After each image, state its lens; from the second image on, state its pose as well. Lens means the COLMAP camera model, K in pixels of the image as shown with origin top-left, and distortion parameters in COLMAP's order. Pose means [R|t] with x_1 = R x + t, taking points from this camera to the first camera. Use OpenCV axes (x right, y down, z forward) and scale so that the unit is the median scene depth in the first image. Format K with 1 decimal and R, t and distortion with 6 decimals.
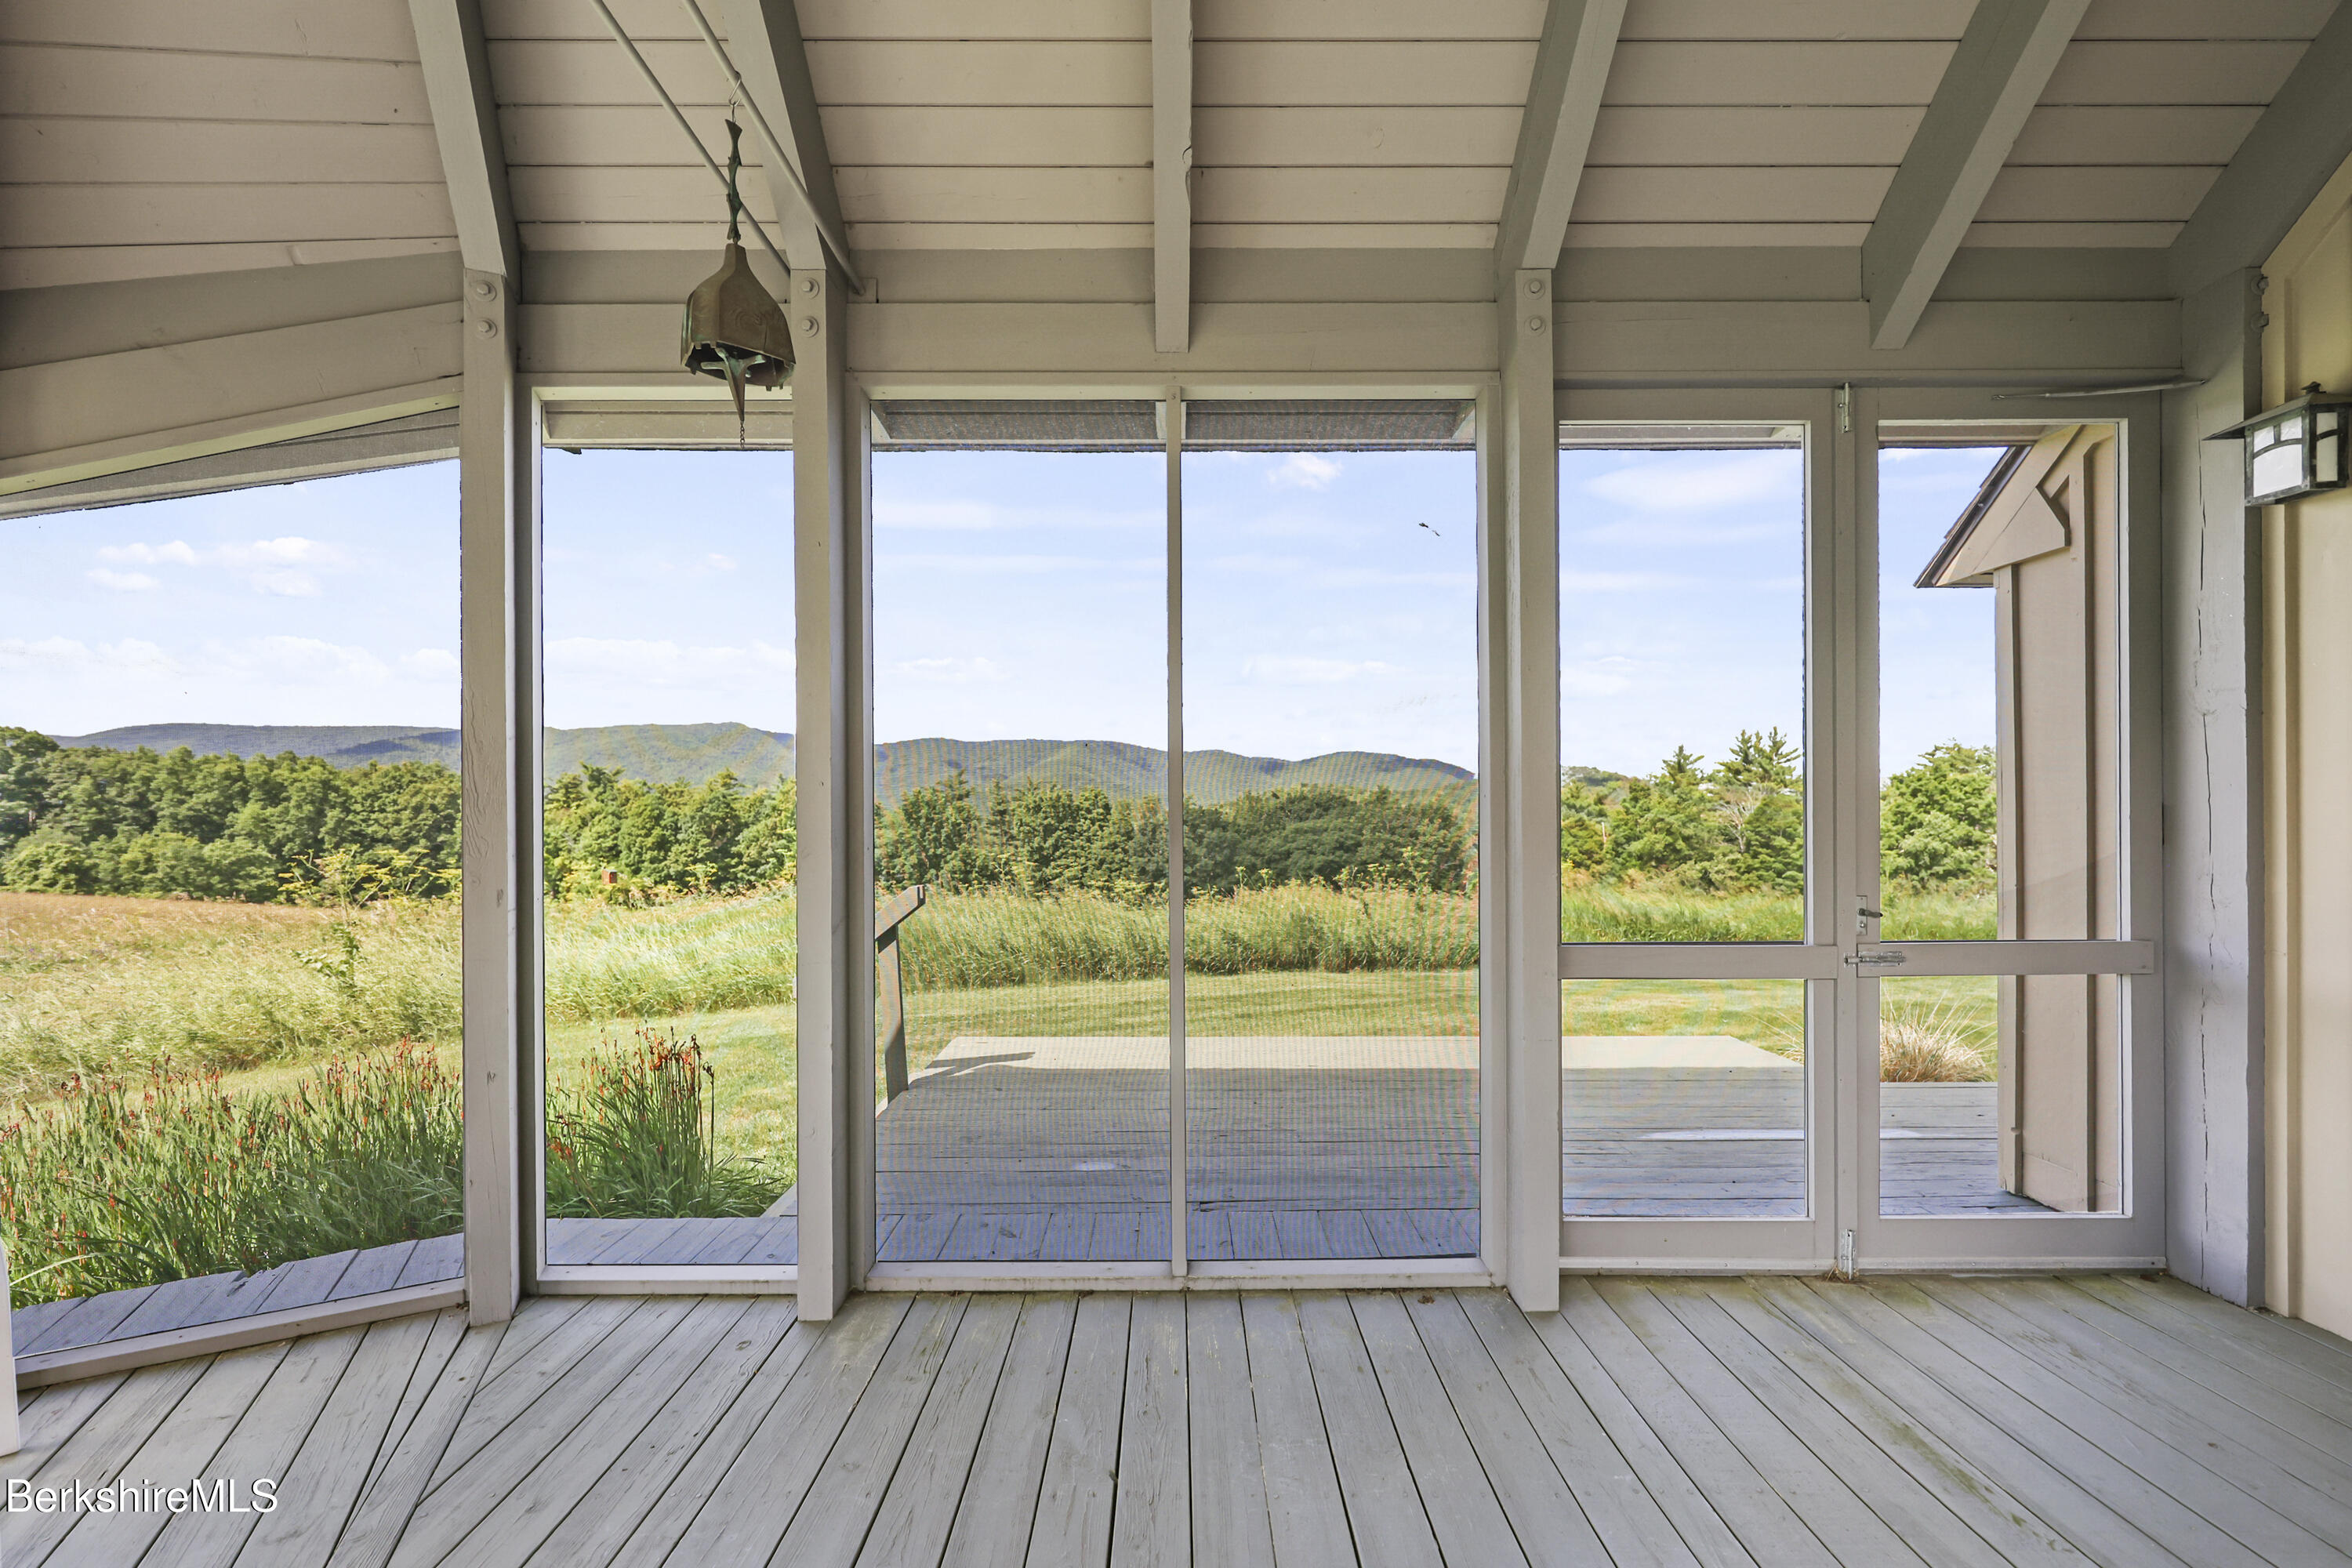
lens RADIAL K [[954.8, 0, 1175.7], [0, 954.8, 841.6], [0, 0, 1]] dist [-0.000580, -0.000089]
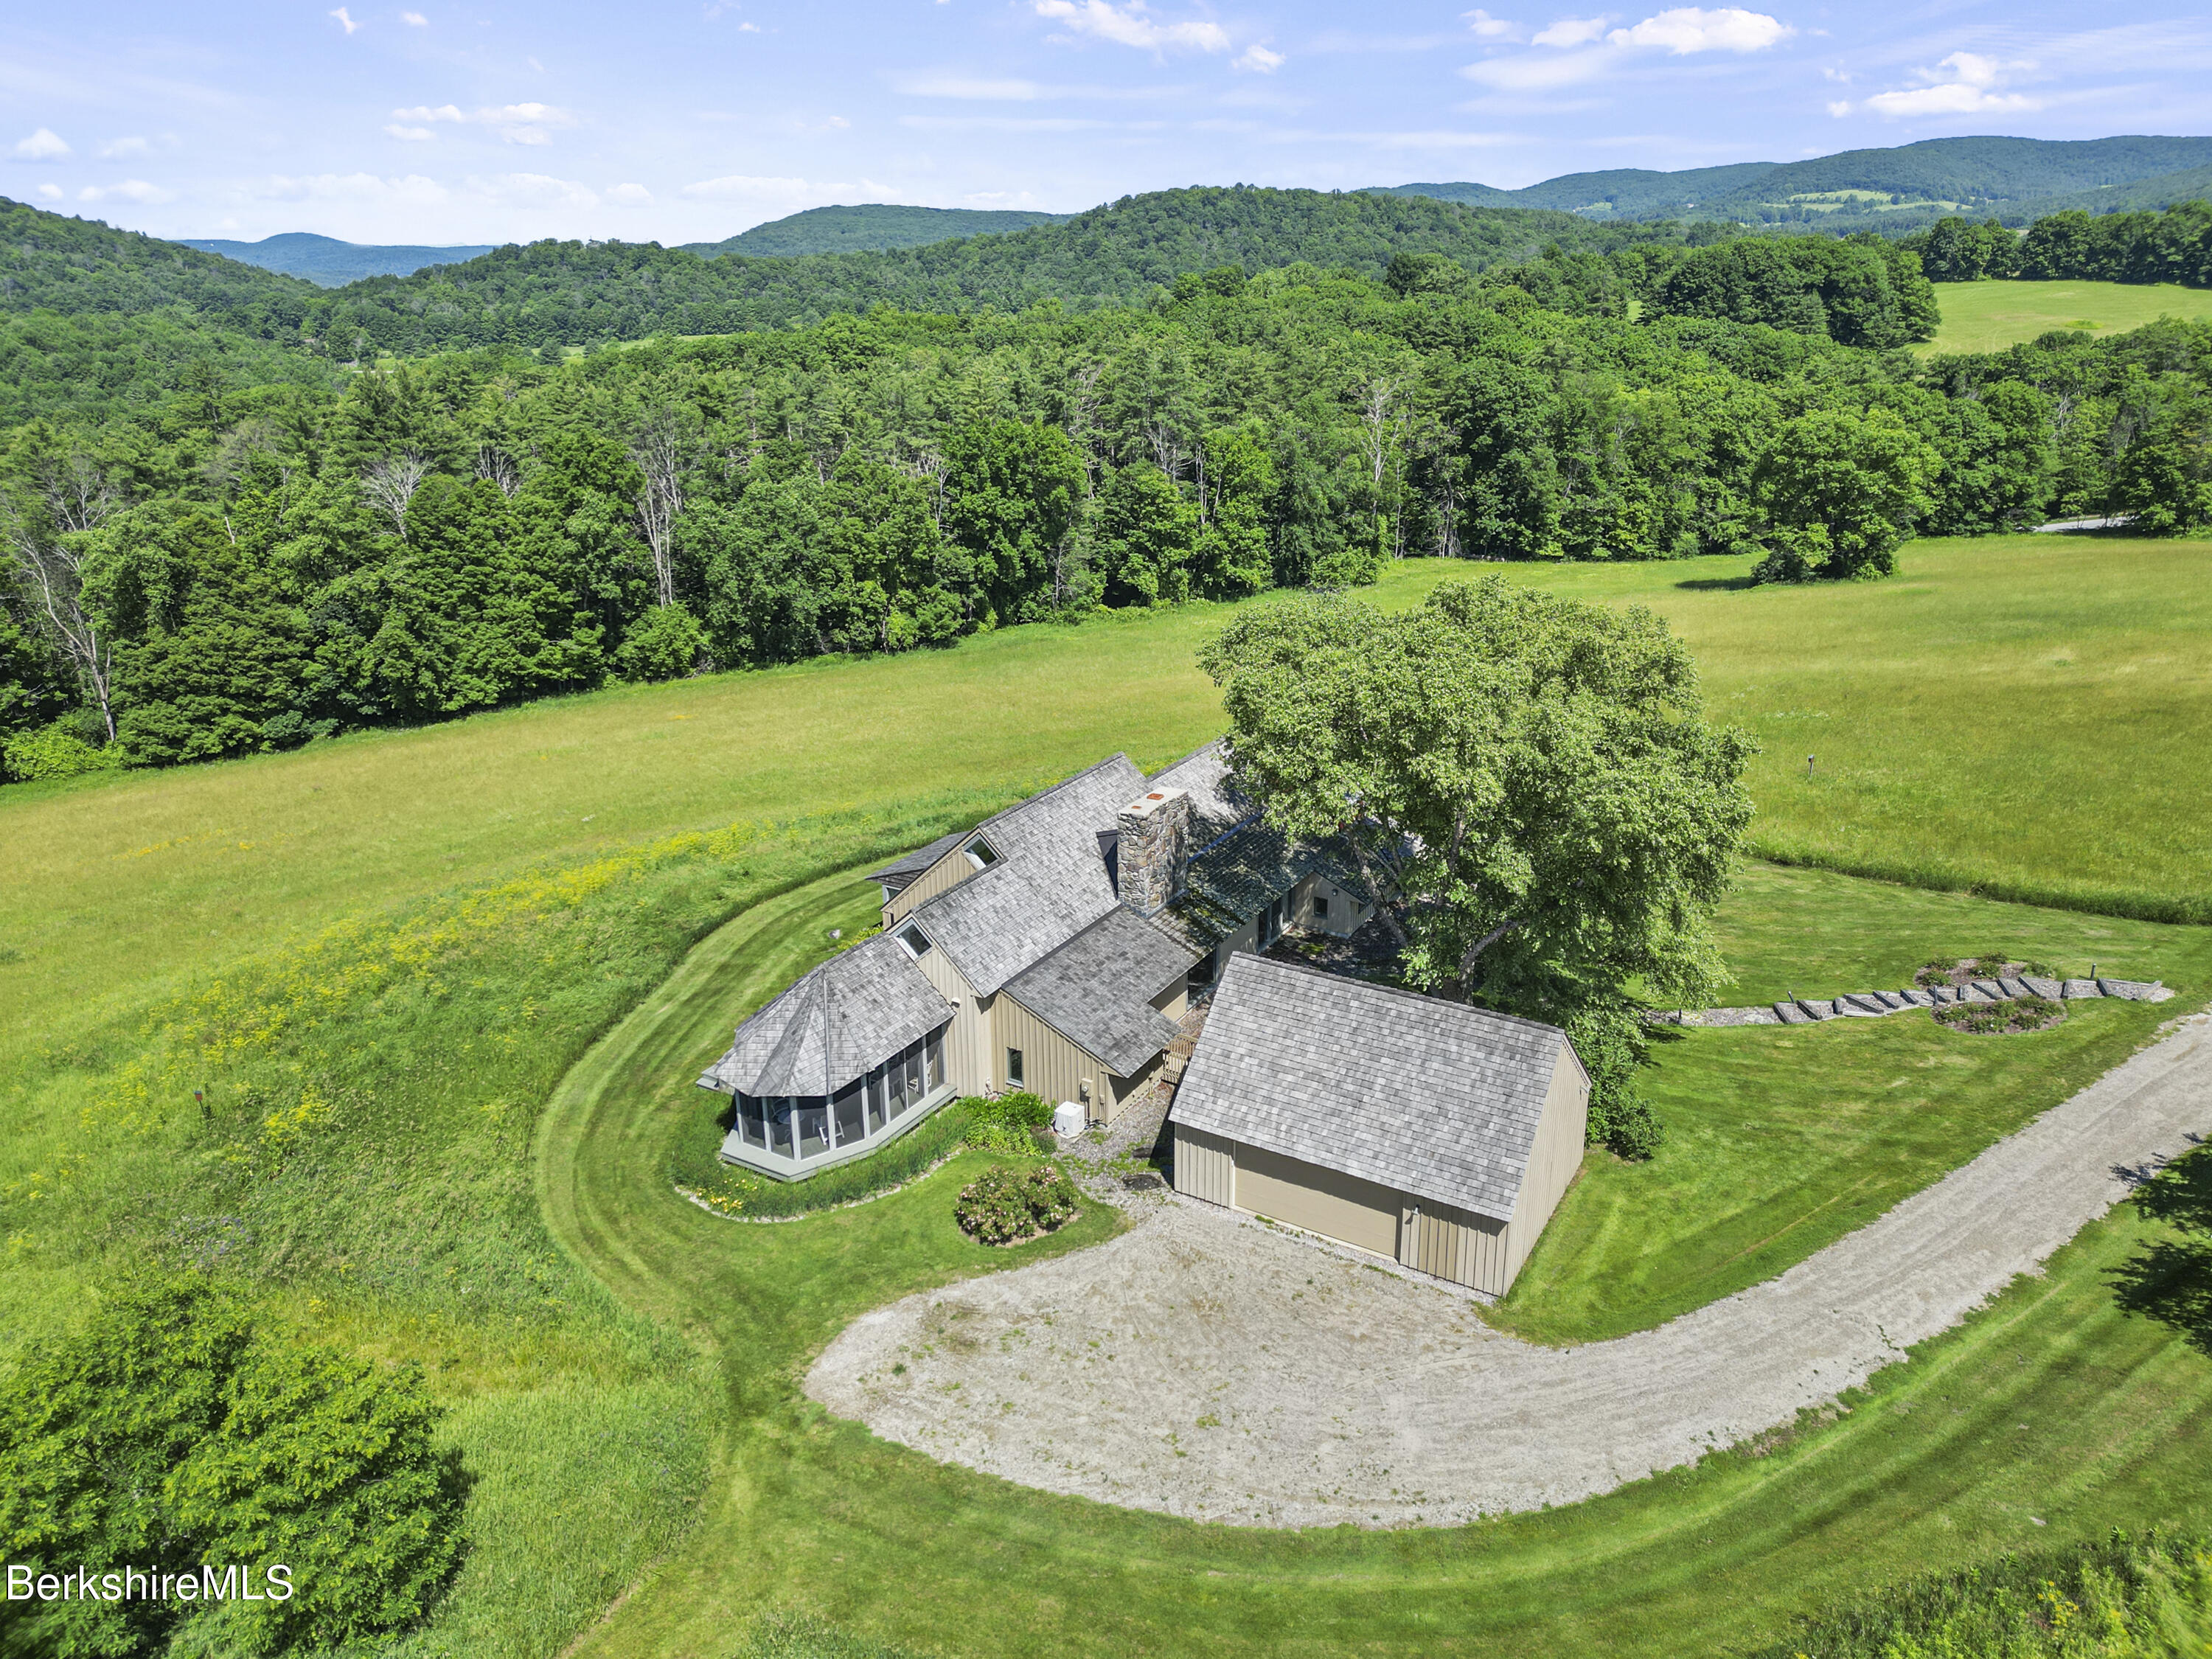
lens RADIAL K [[1538.5, 0, 1116.0], [0, 1538.5, 812.7], [0, 0, 1]] dist [0.065426, -0.055008]
pose [[0.511454, -0.284747, 0.810762, -0.208388], [0.016254, 0.946539, 0.322179, -0.147408], [-0.859157, -0.151601, 0.488739, -0.193347]]
